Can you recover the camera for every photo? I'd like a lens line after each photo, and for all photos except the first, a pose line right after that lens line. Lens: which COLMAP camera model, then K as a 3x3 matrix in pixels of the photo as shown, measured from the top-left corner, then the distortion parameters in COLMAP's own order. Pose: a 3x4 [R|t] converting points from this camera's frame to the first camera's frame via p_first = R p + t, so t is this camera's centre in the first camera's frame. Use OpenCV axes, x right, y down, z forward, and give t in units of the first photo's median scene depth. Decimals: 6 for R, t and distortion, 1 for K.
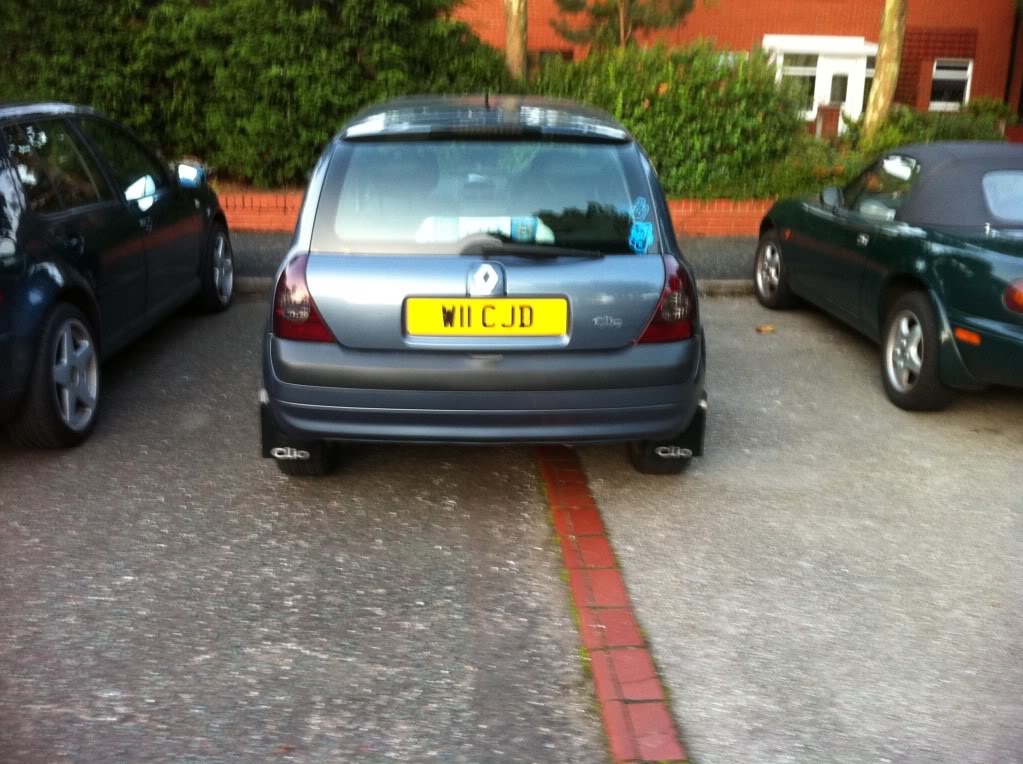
lens RADIAL K [[1027.6, 0, 507.1], [0, 1027.6, 378.0], [0, 0, 1]] dist [0.059945, -0.282134]
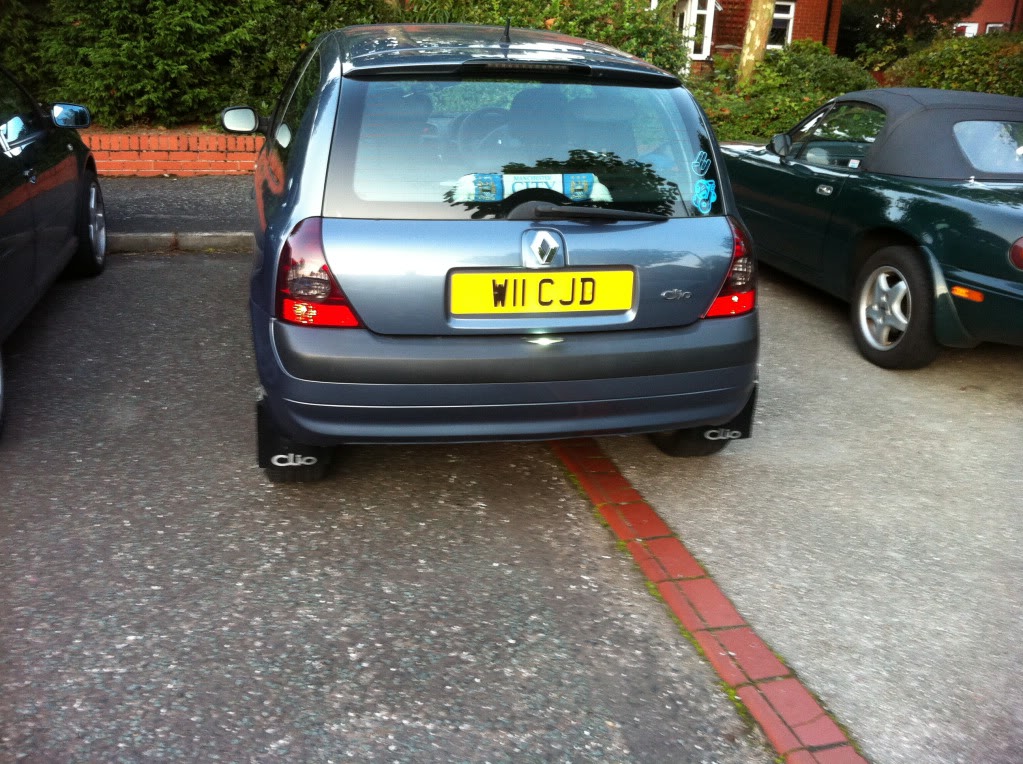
lens RADIAL K [[1027.6, 0, 507.1], [0, 1027.6, 378.0], [0, 0, 1]] dist [0.059945, -0.282134]
pose [[0.979043, -0.038814, 0.199920, -0.210598], [0.026789, 0.997685, 0.062509, -0.040703], [-0.201884, -0.055843, 0.977816, 0.164458]]
